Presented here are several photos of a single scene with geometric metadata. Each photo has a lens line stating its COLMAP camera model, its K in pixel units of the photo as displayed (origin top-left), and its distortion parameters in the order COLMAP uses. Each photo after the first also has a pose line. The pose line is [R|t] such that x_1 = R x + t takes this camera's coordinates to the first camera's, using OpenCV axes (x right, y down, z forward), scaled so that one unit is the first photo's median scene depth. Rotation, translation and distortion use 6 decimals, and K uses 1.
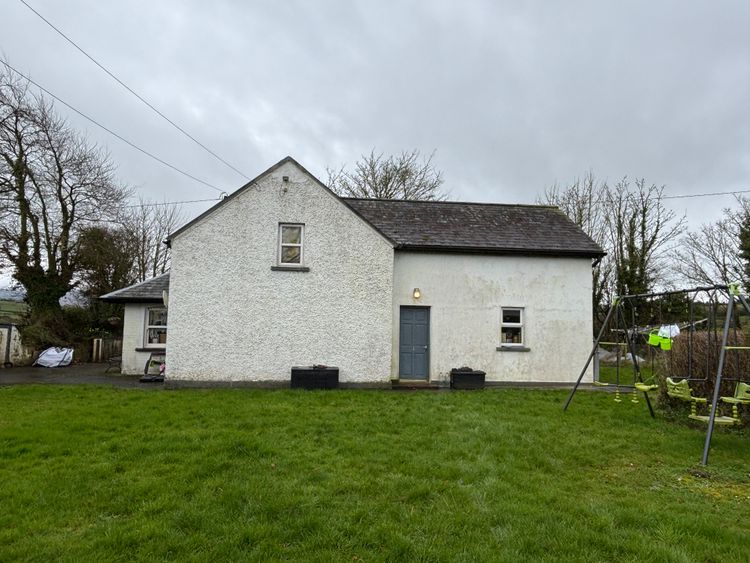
lens RADIAL K [[524.7, 0, 375.0], [0, 524.7, 281.5], [0, 0, 1]] dist [0.004586, 0.000634]
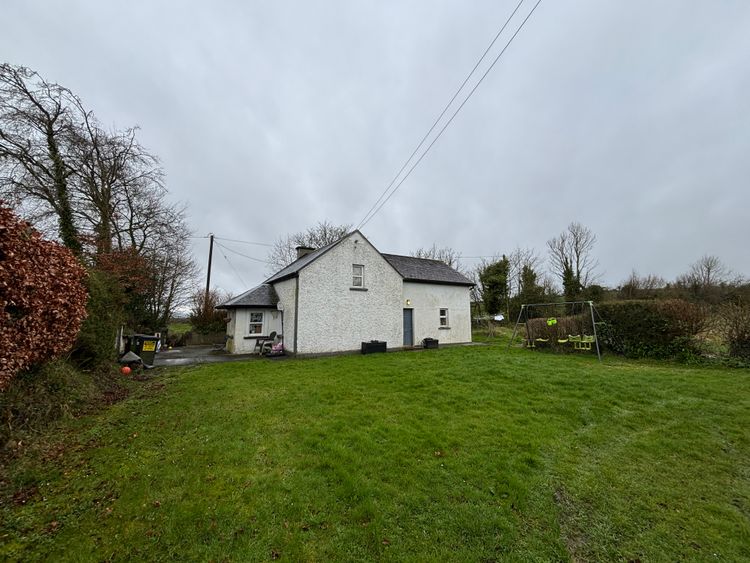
lens RADIAL K [[304.4, 0, 375.0], [0, 304.4, 281.5], [0, 0, 1]] dist [-0.001369, -0.000122]
pose [[0.902463, 0.027880, 0.429864, -0.560455], [-0.012929, 0.999207, -0.037663, -0.011790], [-0.430573, 0.028432, 0.902108, -0.002665]]
